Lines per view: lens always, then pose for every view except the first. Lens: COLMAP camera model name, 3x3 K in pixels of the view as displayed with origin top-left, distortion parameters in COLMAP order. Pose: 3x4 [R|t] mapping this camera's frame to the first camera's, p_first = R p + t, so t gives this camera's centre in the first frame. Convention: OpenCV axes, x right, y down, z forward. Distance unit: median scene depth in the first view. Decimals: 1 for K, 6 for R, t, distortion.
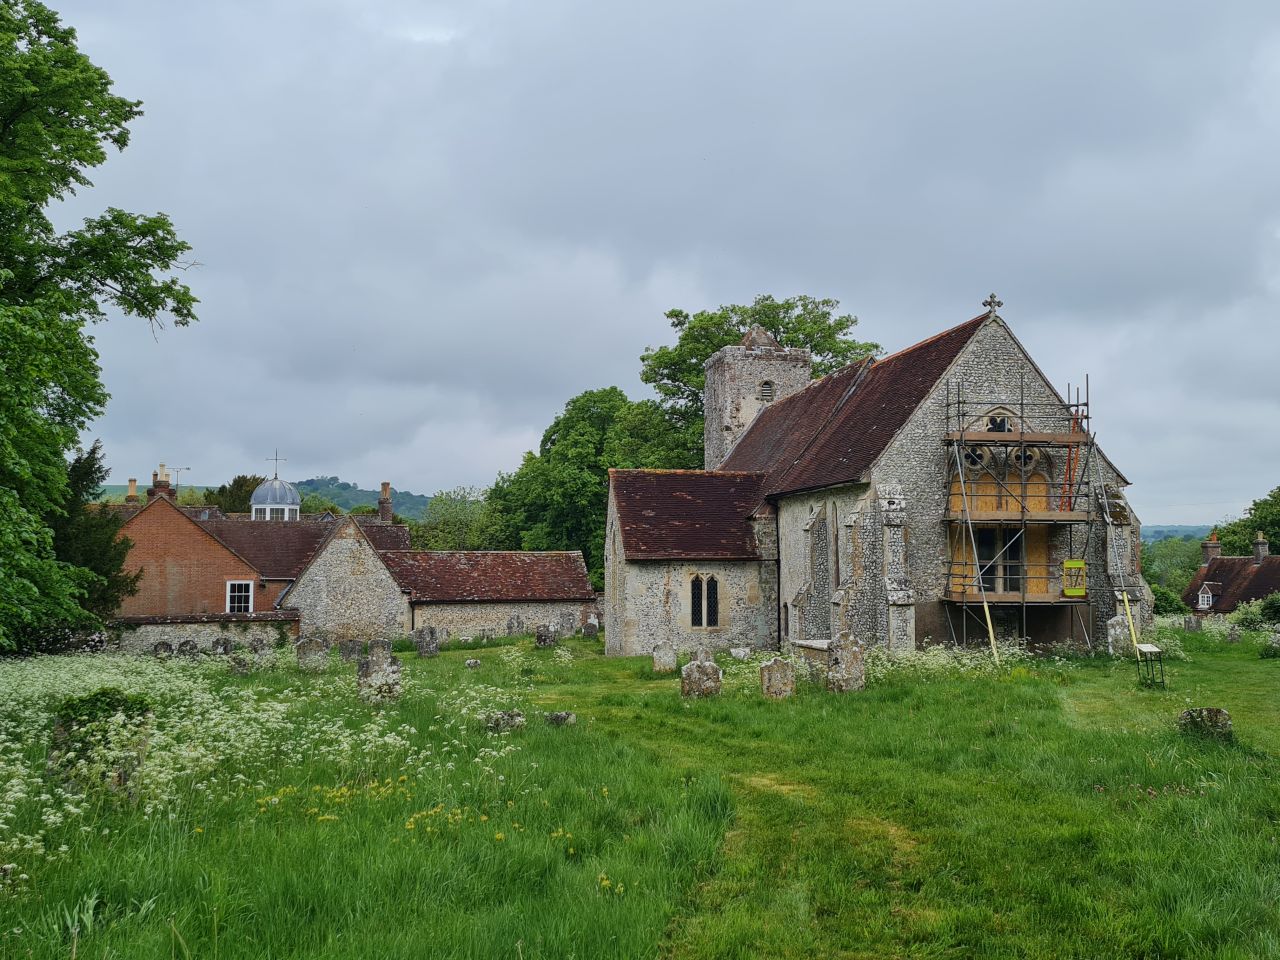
lens RADIAL K [[964.3, 0, 639.9], [0, 964.3, 478.5], [0, 0, 1]] dist [0.023645, 0.001647]
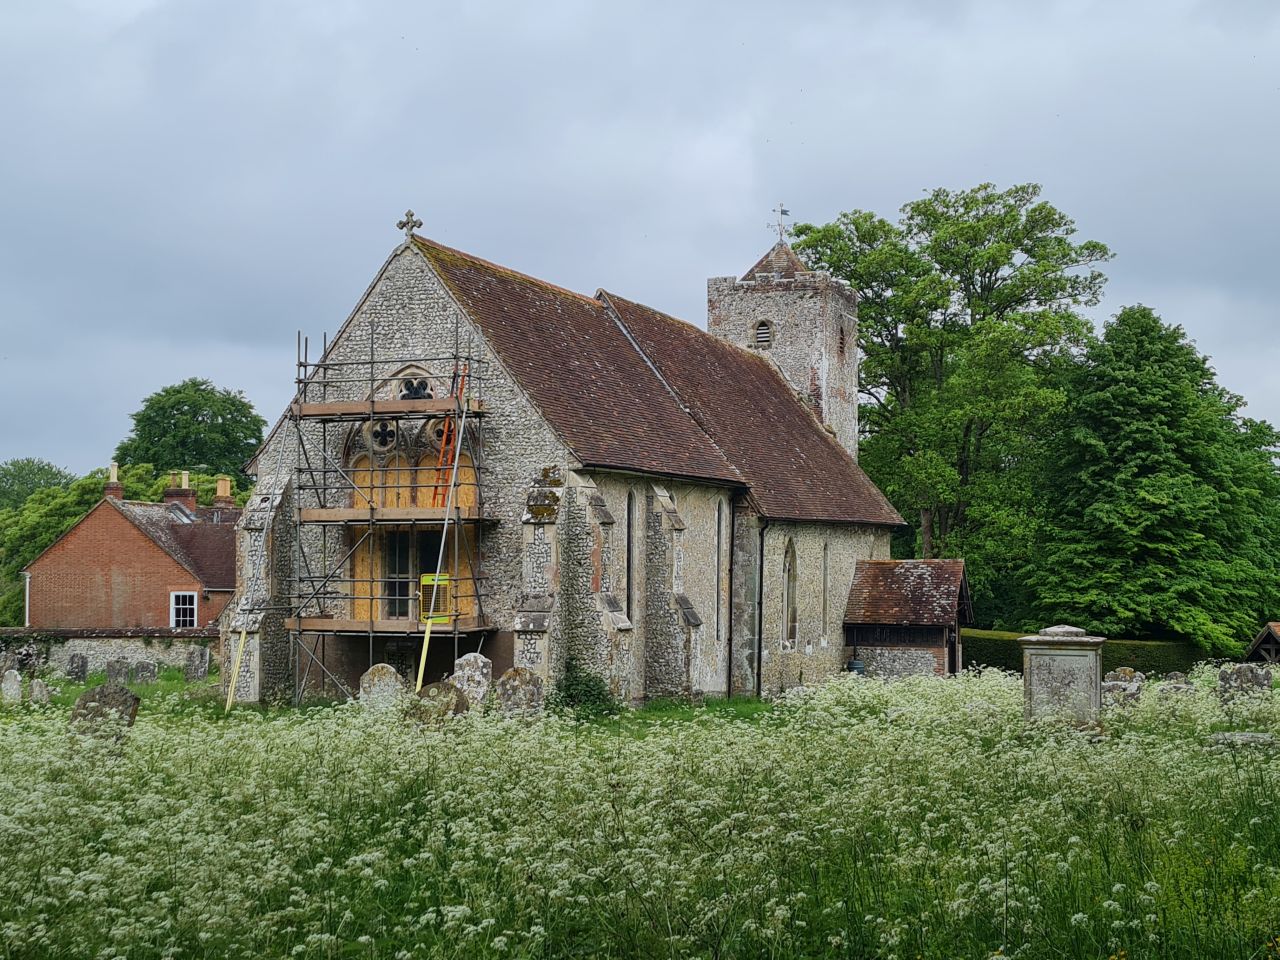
lens RADIAL K [[1274.6, 0, 640.0], [0, 1274.6, 482.2], [0, 0, 1]] dist [0.005600, 0.000000]
pose [[0.921007, -0.027146, -0.388599, 0.625860], [0.035229, 0.999285, 0.013690, 0.005223], [0.387950, -0.026299, 0.921305, 0.121127]]
